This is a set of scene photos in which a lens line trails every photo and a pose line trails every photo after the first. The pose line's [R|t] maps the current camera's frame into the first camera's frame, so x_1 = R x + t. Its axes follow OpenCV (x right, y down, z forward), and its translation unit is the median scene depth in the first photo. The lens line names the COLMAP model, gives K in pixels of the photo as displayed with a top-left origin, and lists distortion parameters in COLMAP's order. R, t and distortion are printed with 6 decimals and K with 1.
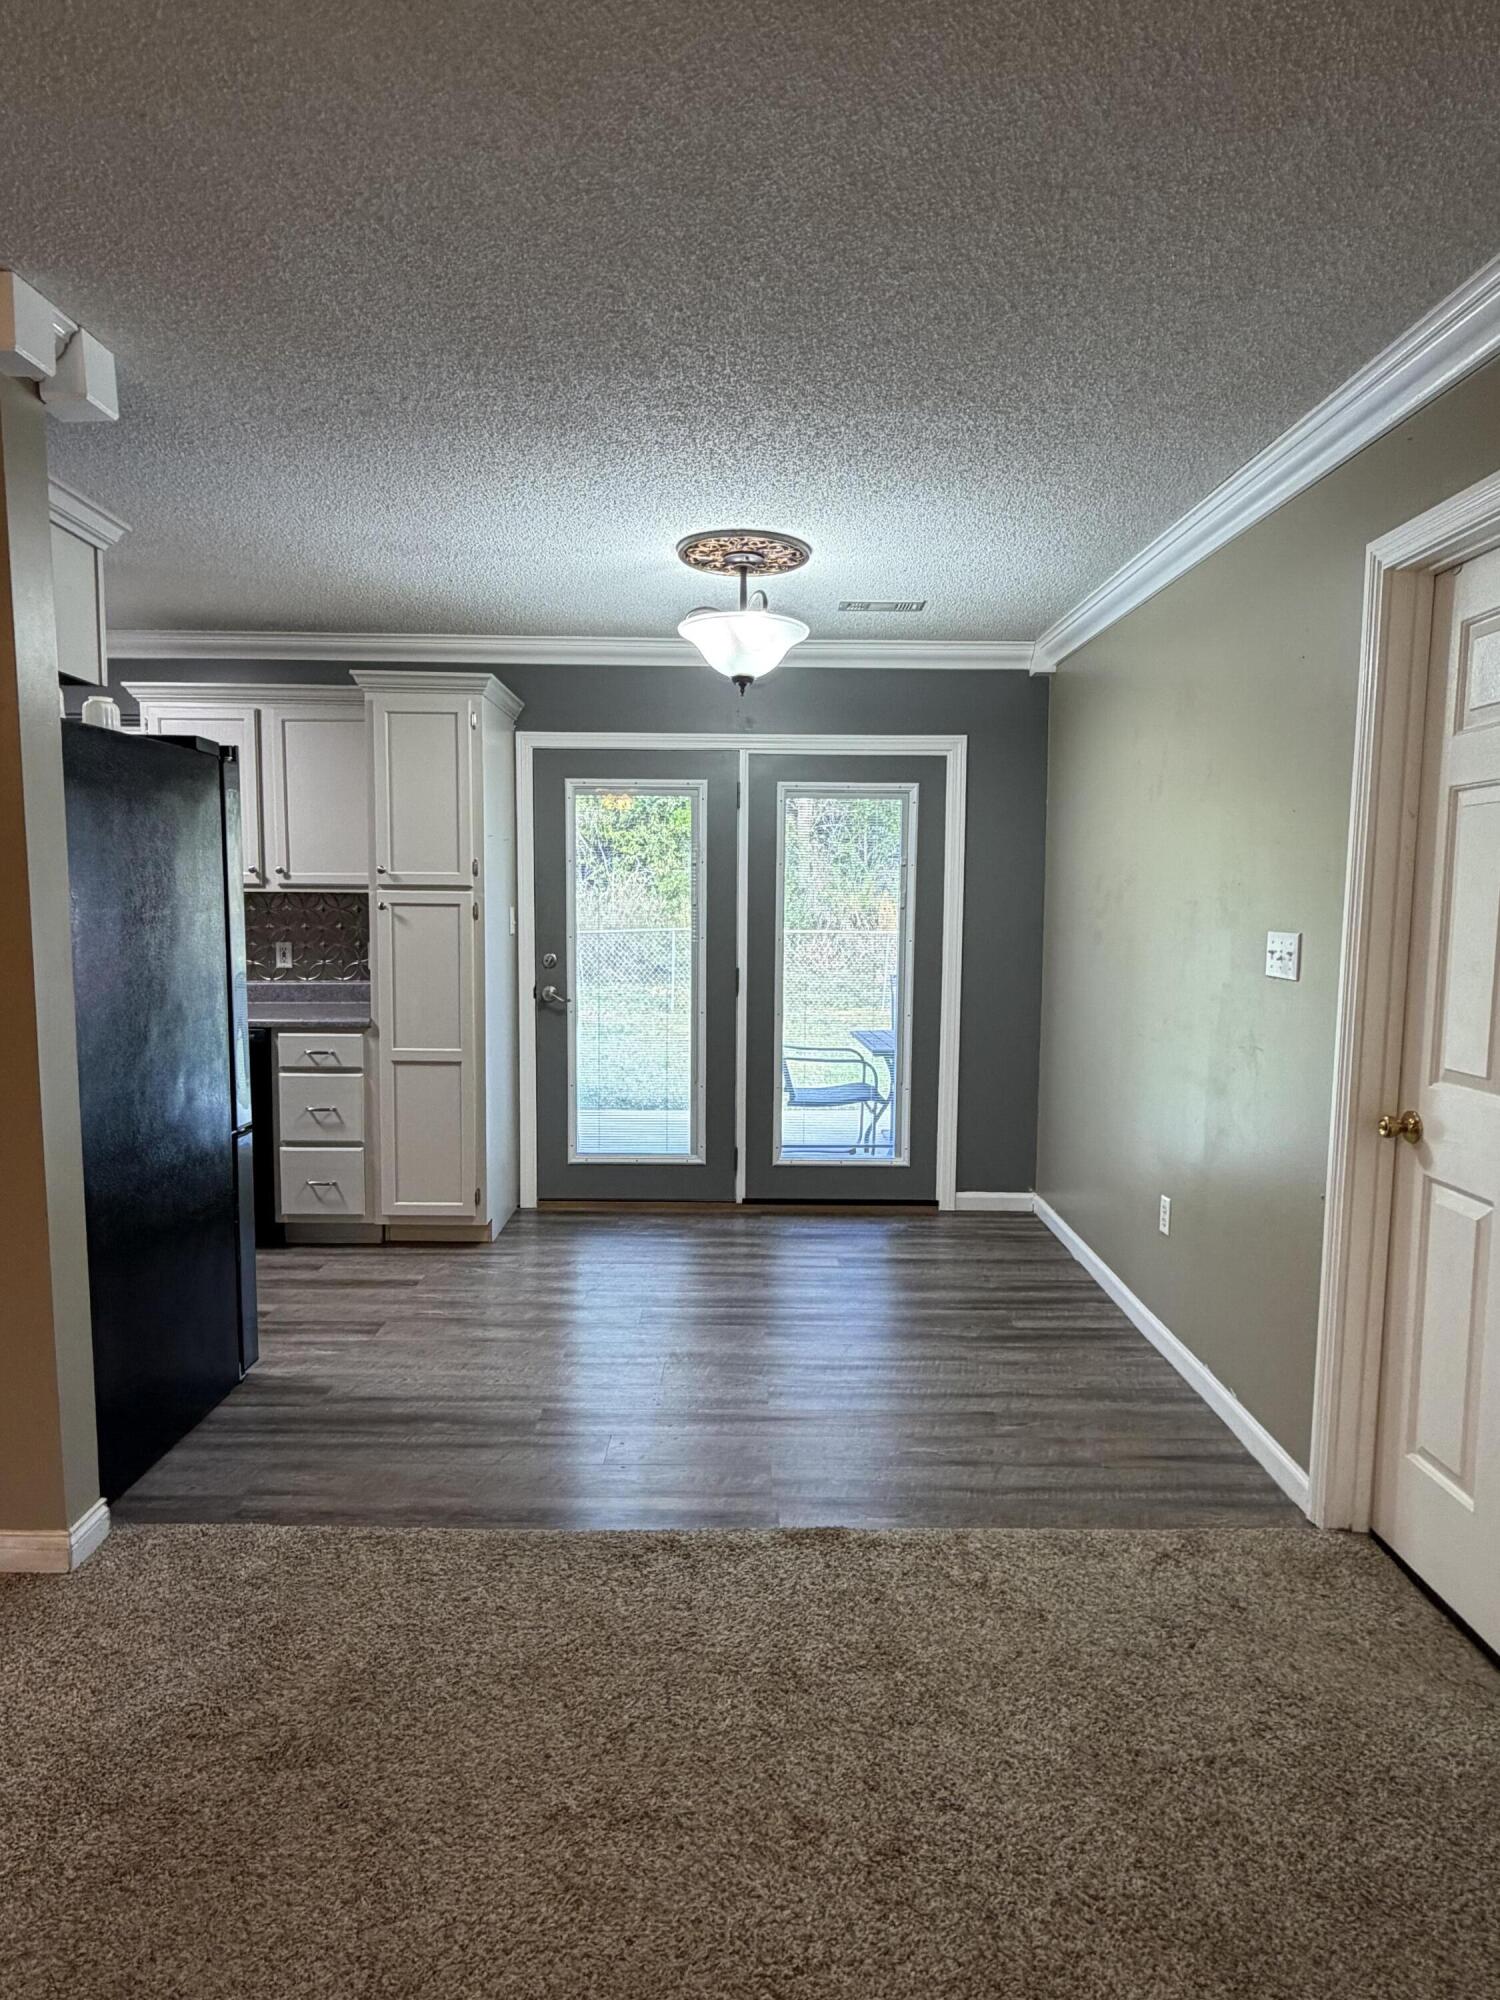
lens RADIAL K [[1107.6, 0, 750.0], [0, 1107.6, 1000.0], [0, 0, 1]] dist [-0.000019, -0.000093]
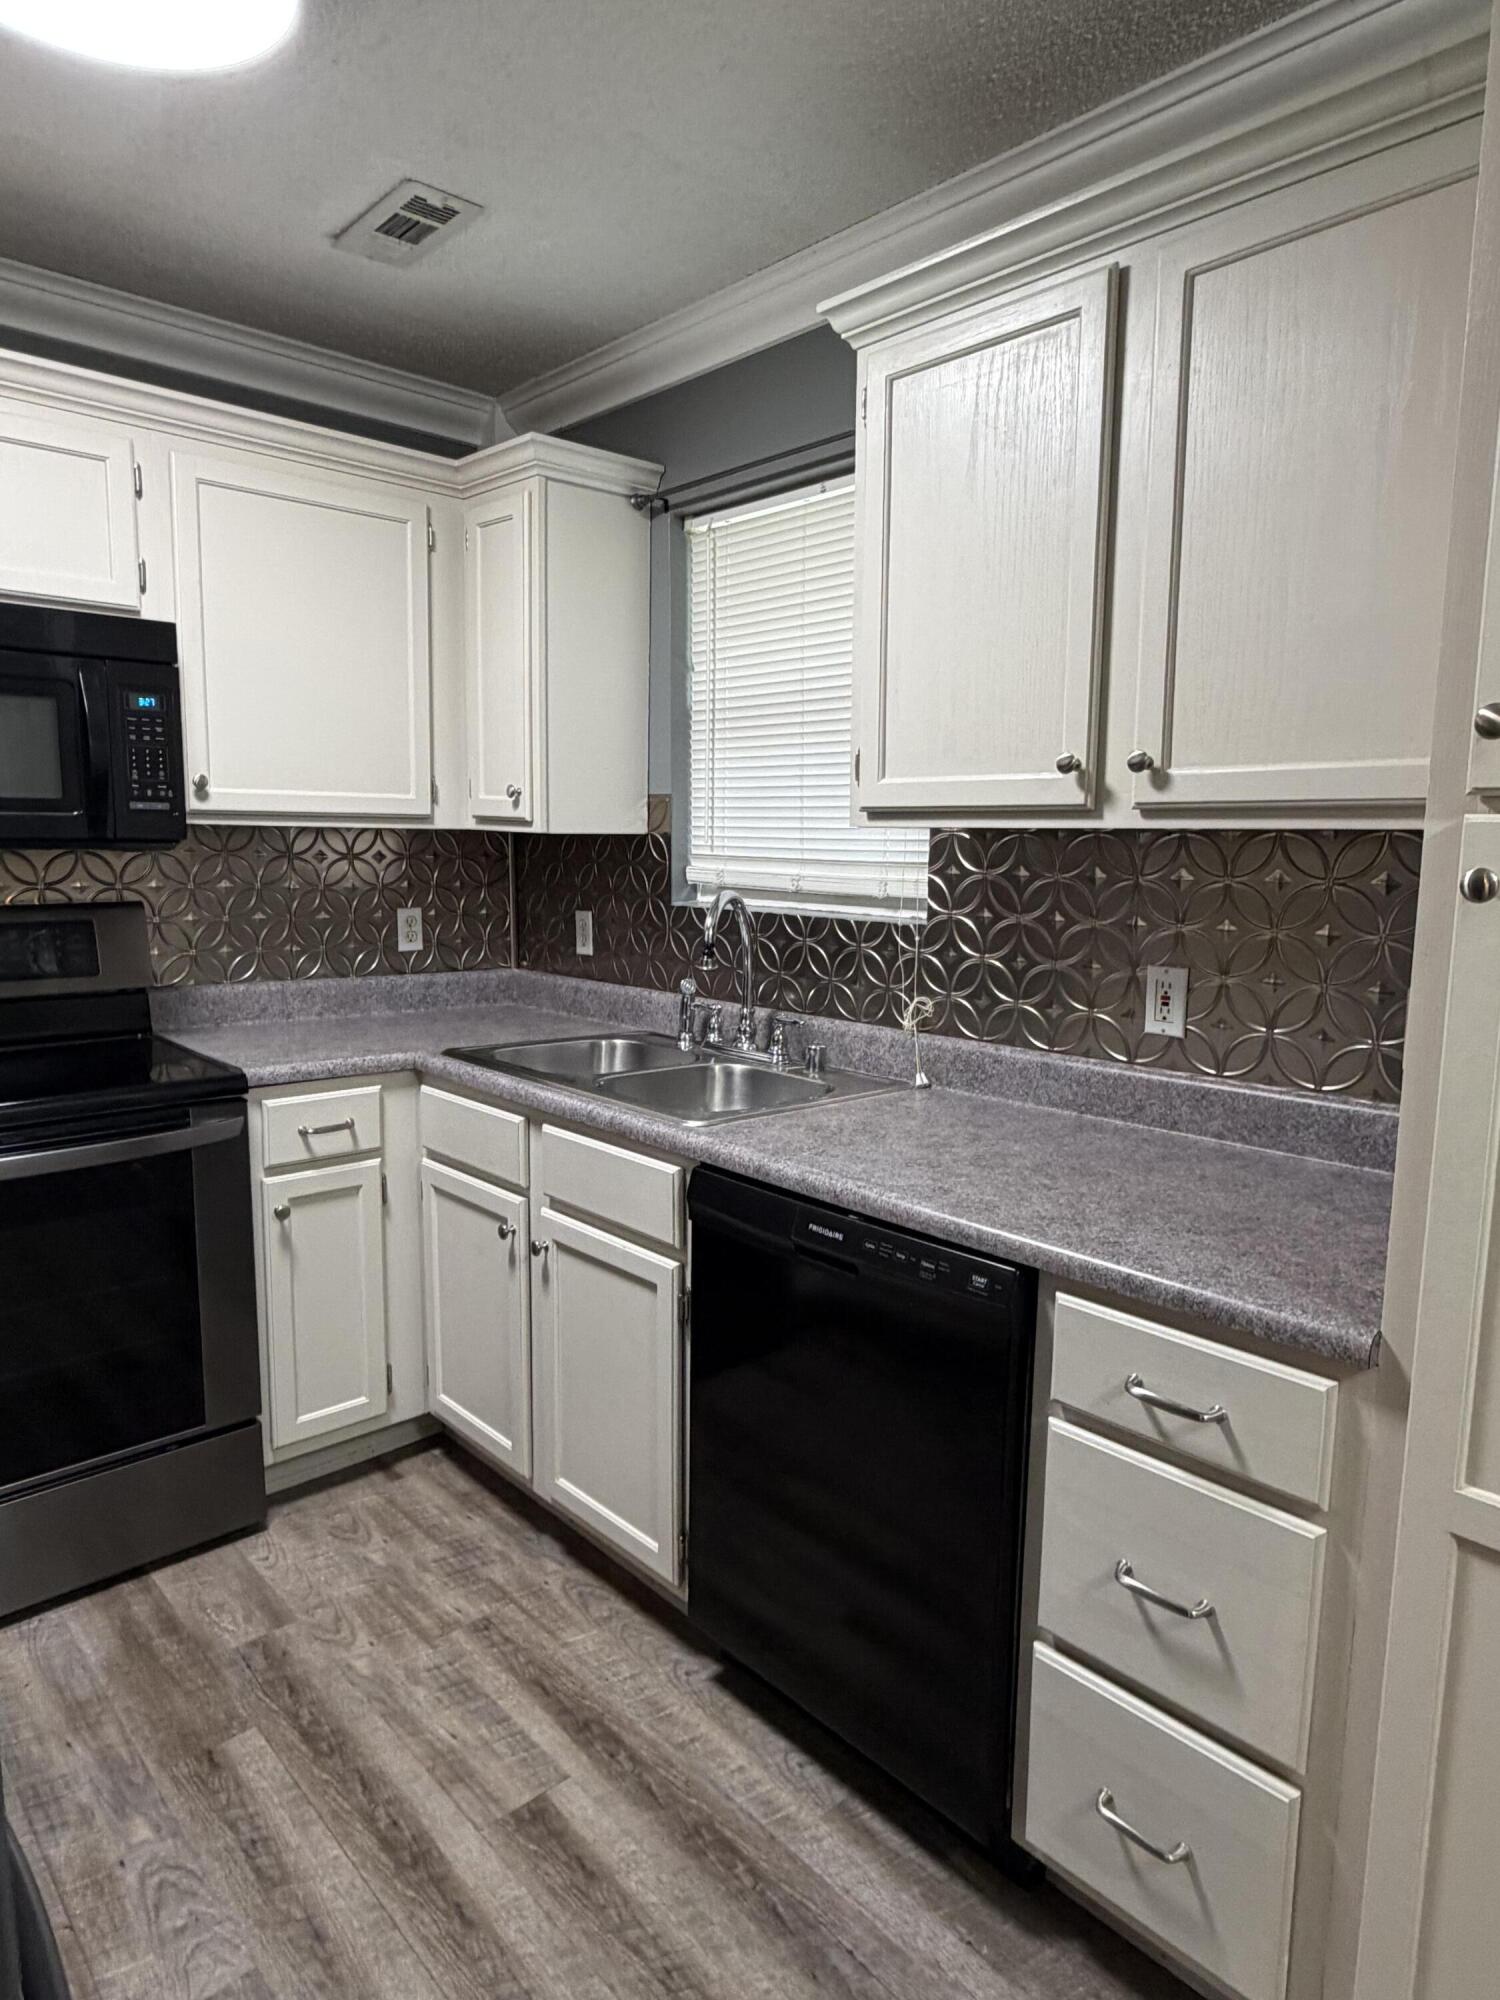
lens RADIAL K [[1227.7, 0, 750.0], [0, 1227.7, 1000.0], [0, 0, 1]] dist [-0.001695, 0.002884]
pose [[0.672696, 0.095200, -0.733769, -0.229950], [-0.074809, 0.995357, 0.060557, -0.060605], [0.736127, 0.014156, 0.676695, 0.672169]]
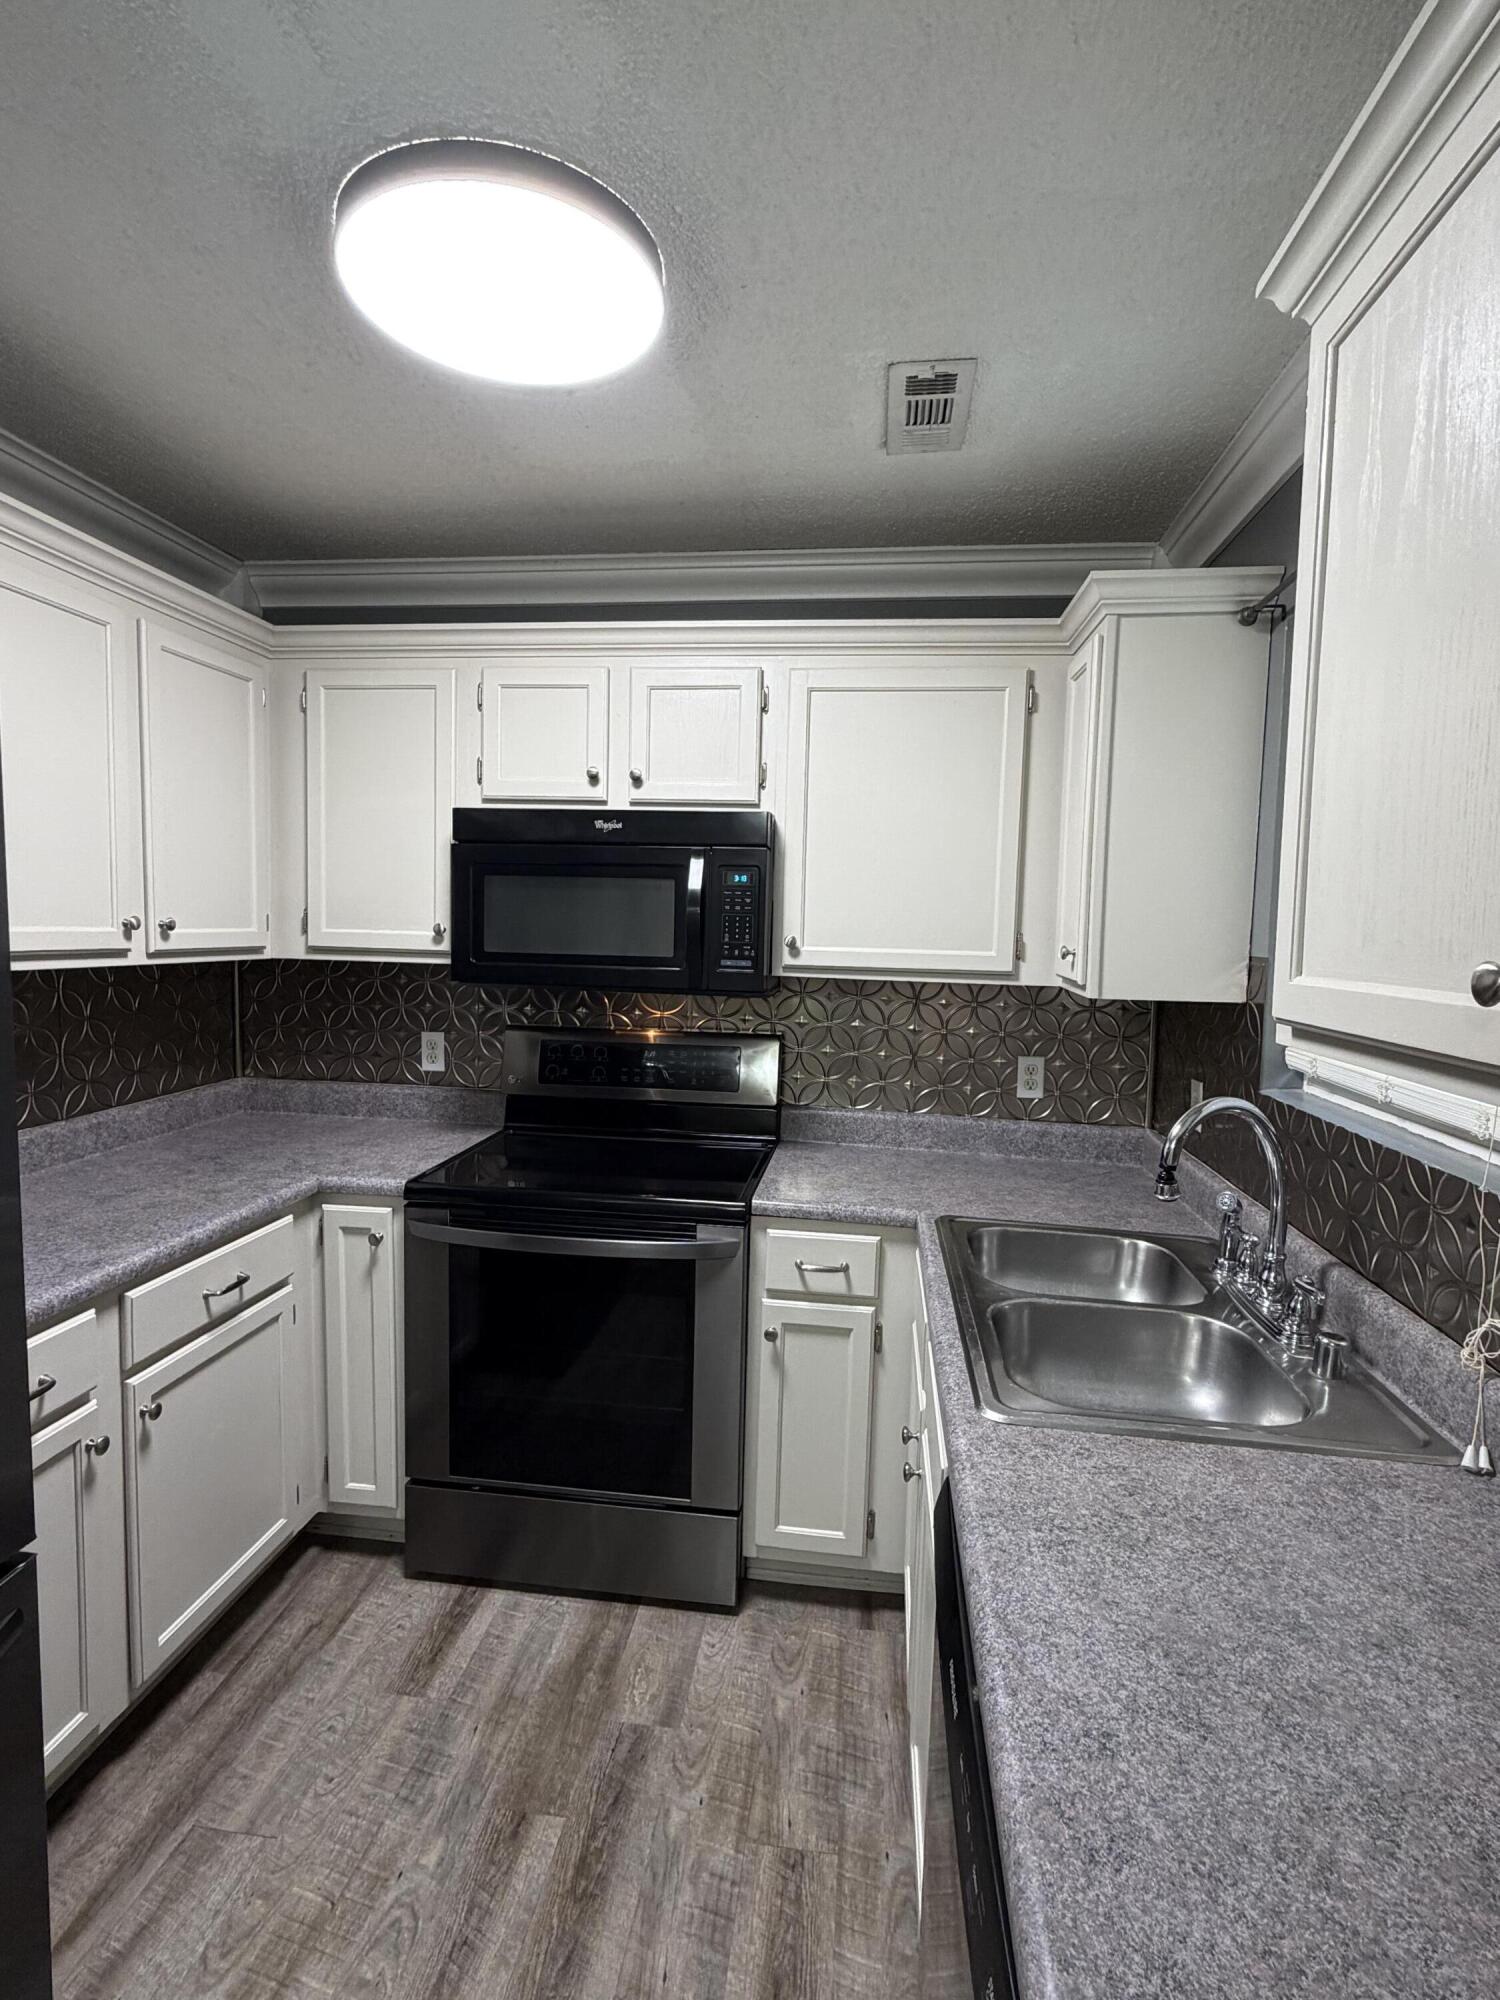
lens RADIAL K [[981.2, 0, 750.0], [0, 981.2, 1000.0], [0, 0, 1]] dist [0.001090, -0.000089]
pose [[-0.129979, 0.059779, -0.989713, -0.281276], [-0.120751, 0.989797, 0.075642, -0.102471], [0.984137, 0.129340, -0.121434, 0.862255]]
